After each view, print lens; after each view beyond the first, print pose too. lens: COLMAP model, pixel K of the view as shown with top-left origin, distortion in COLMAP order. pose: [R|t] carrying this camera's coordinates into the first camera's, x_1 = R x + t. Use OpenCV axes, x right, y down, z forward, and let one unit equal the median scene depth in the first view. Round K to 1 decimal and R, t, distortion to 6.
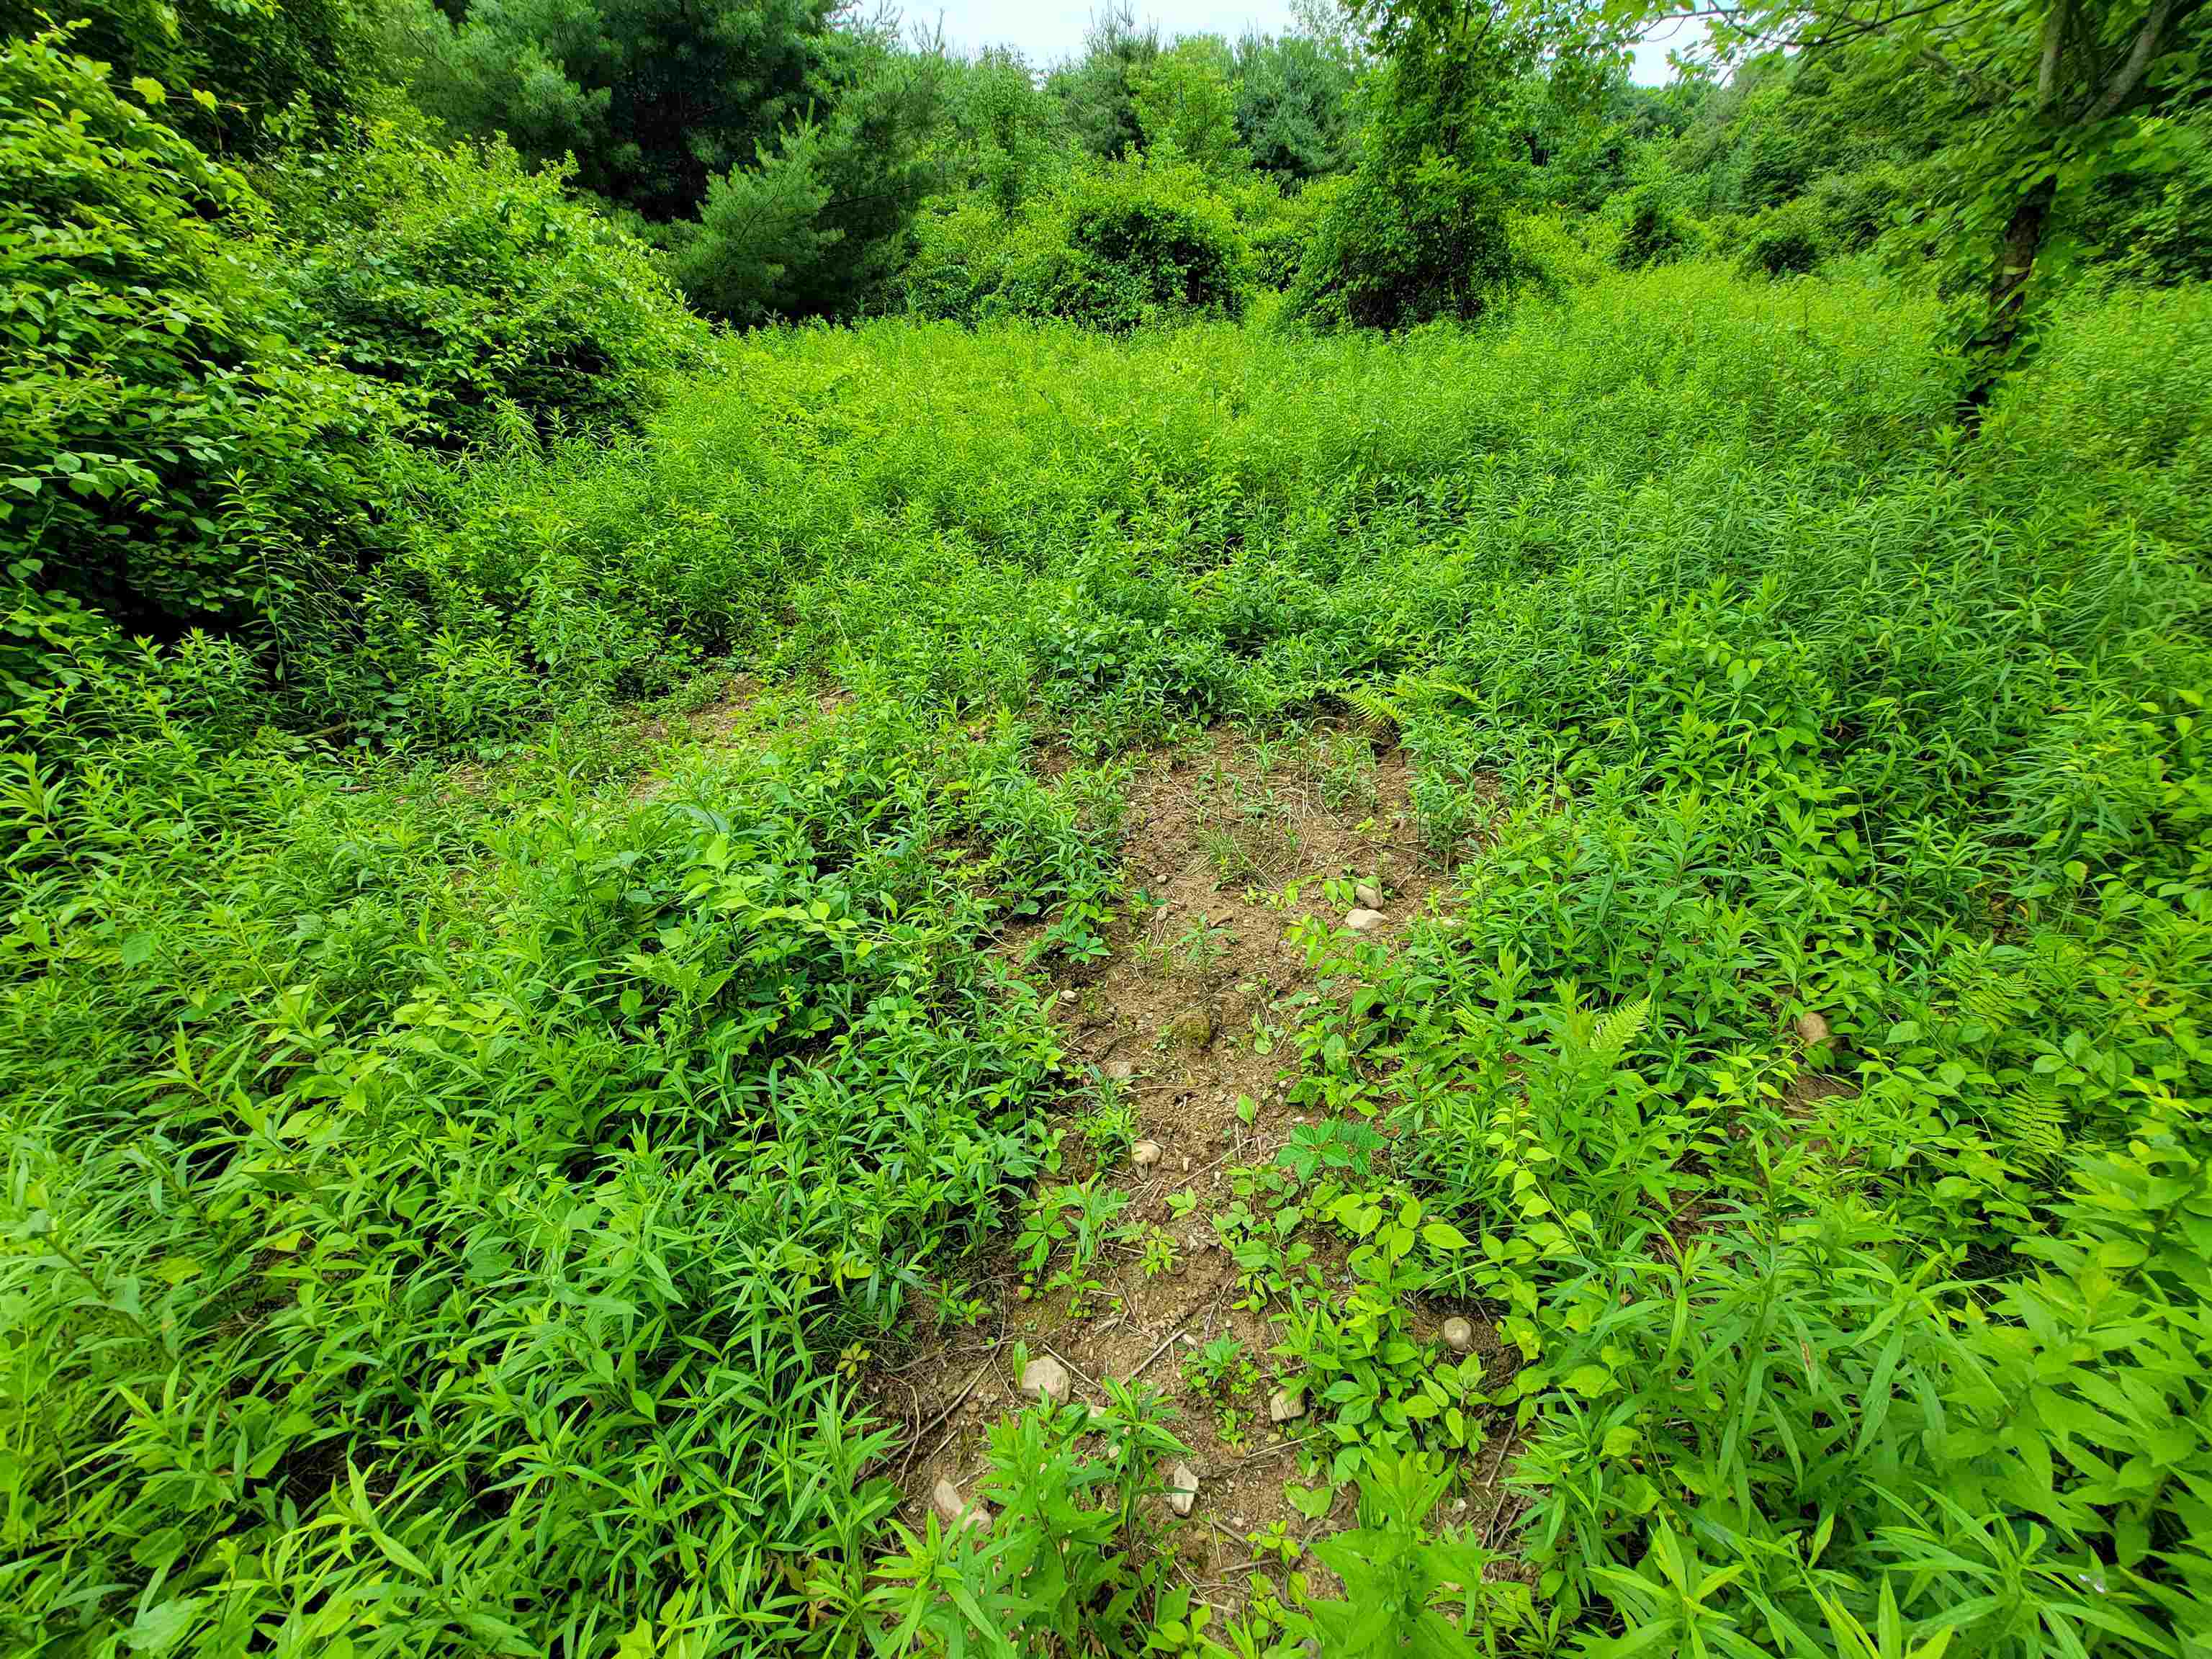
lens RADIAL K [[898.7, 0, 1121.5], [0, 898.7, 832.1], [0, 0, 1]] dist [-0.003249, -0.000001]
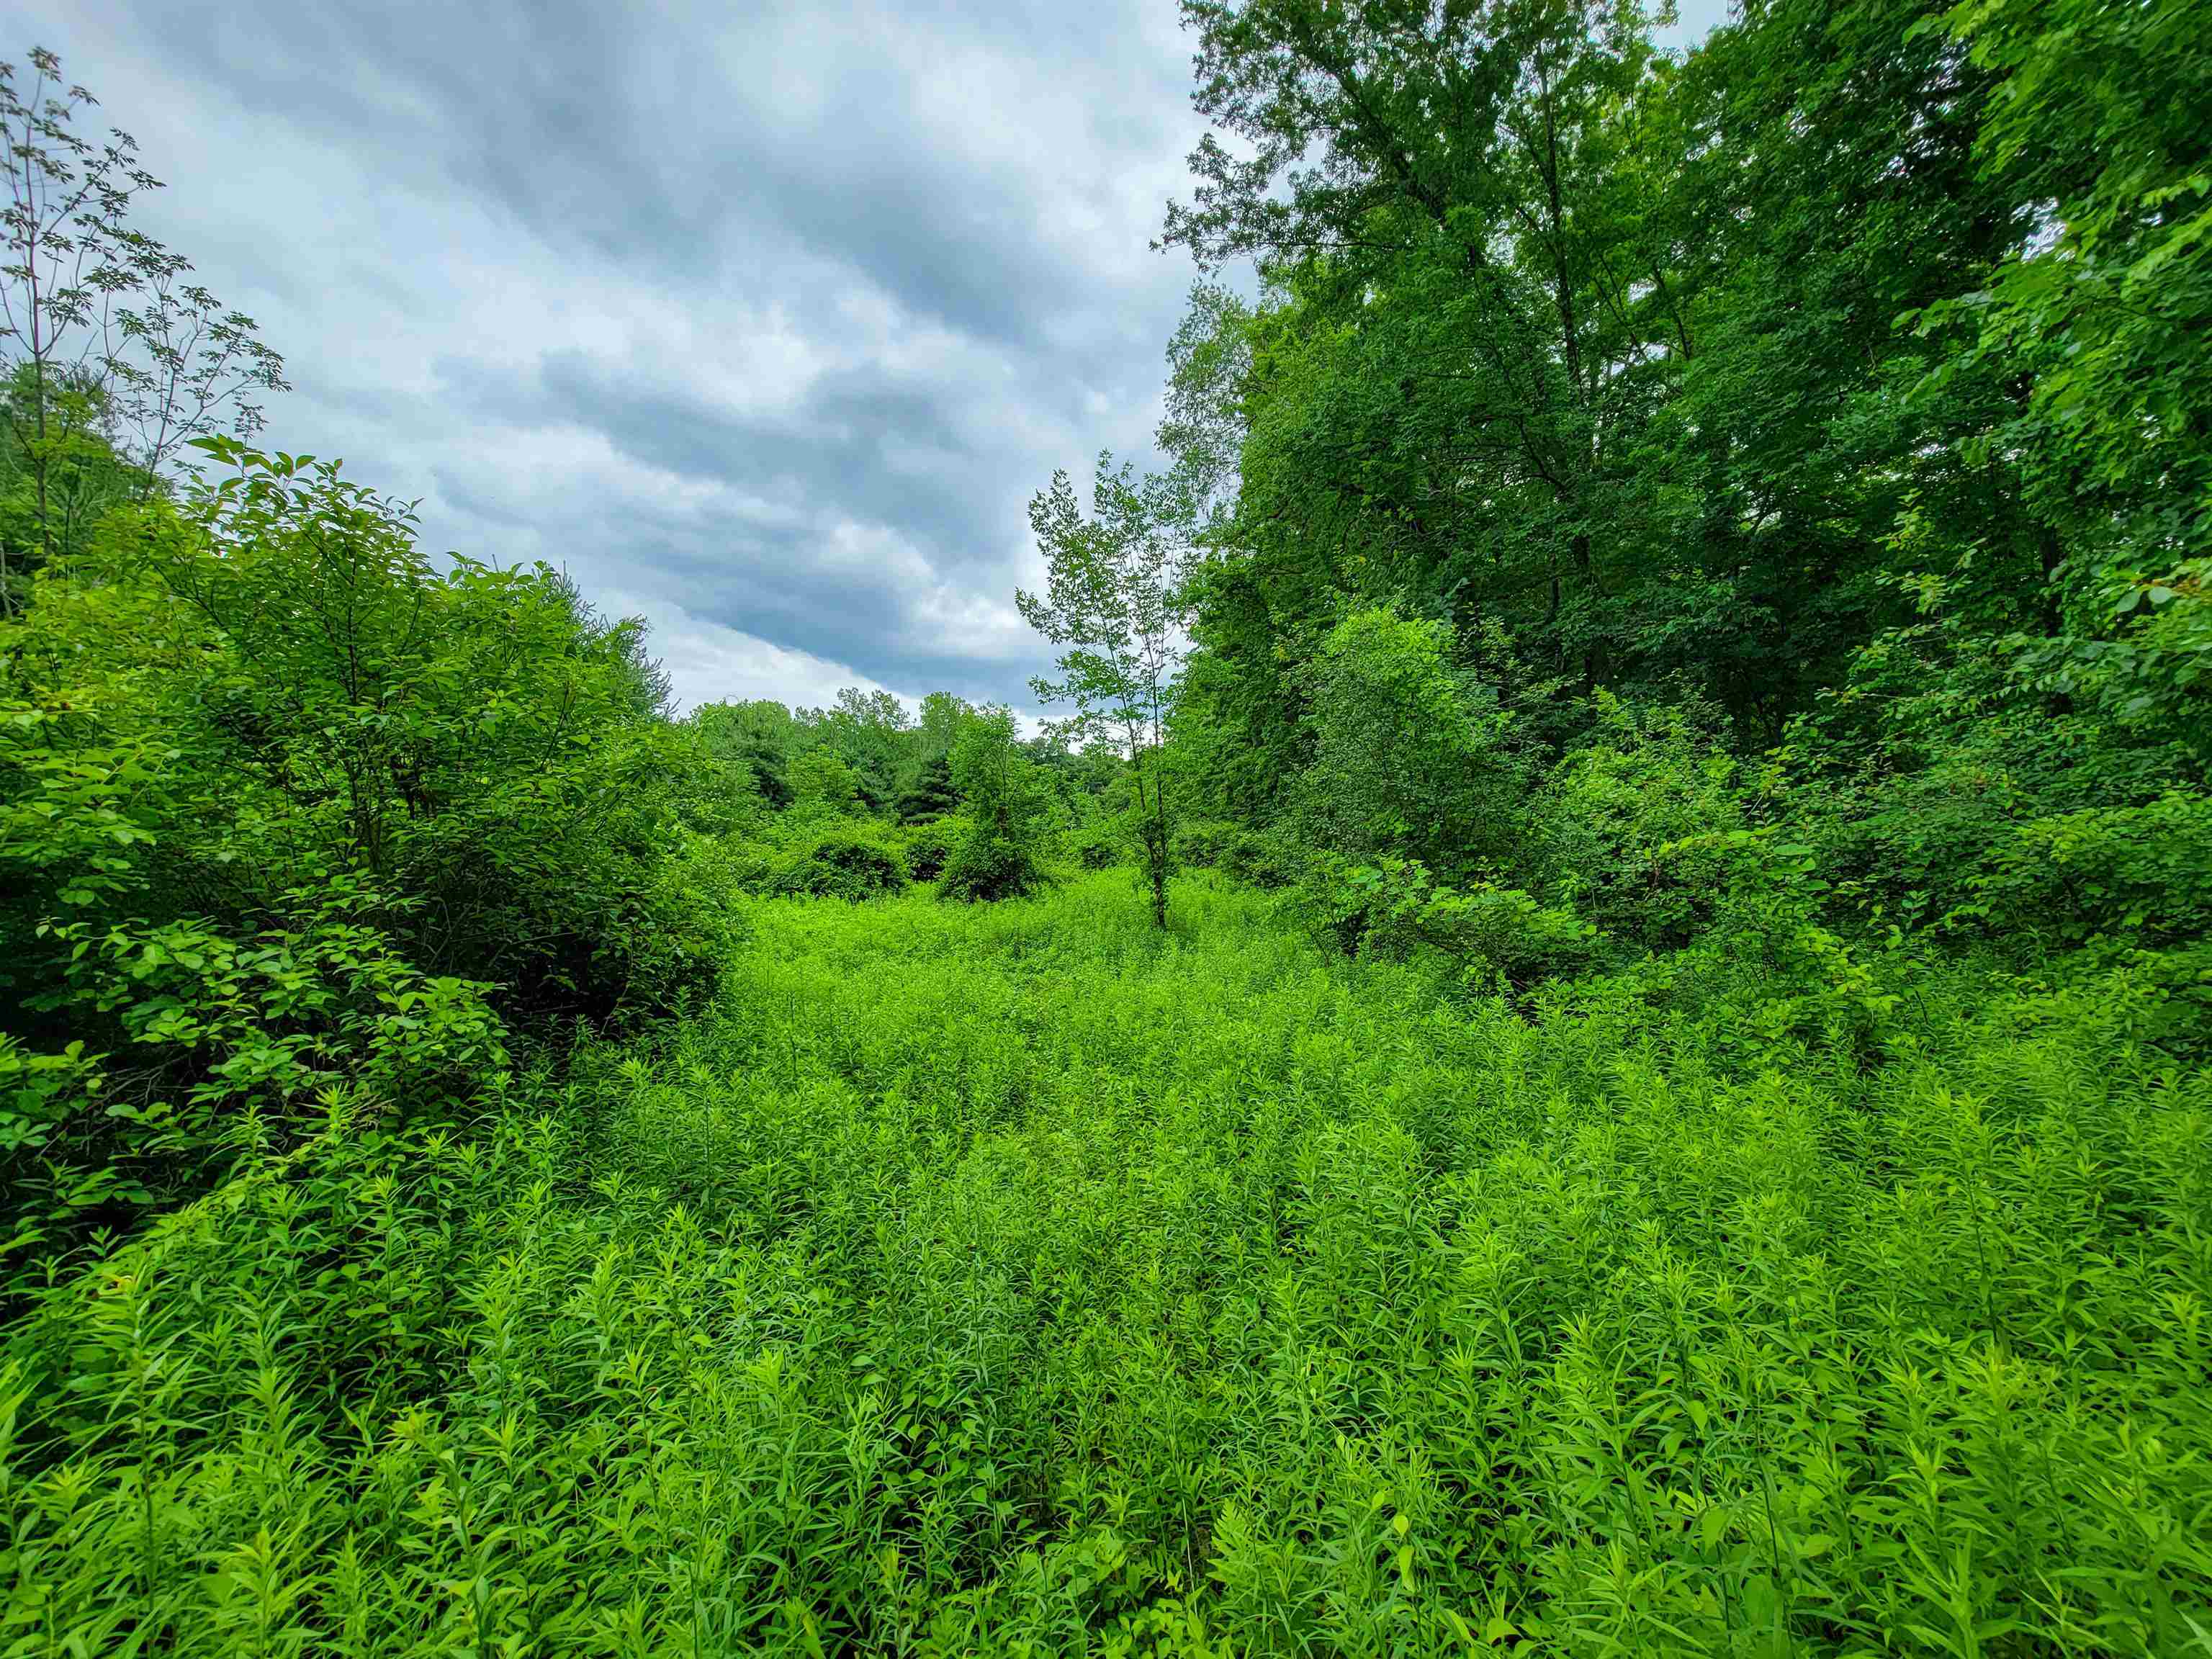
lens RADIAL K [[898.7, 0, 1121.5], [0, 898.7, 832.1], [0, 0, 1]] dist [-0.003249, -0.000001]
pose [[0.888750, 0.043019, 0.456370, -0.365013], [0.216457, 0.838210, -0.500549, 0.404150], [-0.404067, 0.543647, 0.735647, -0.718234]]
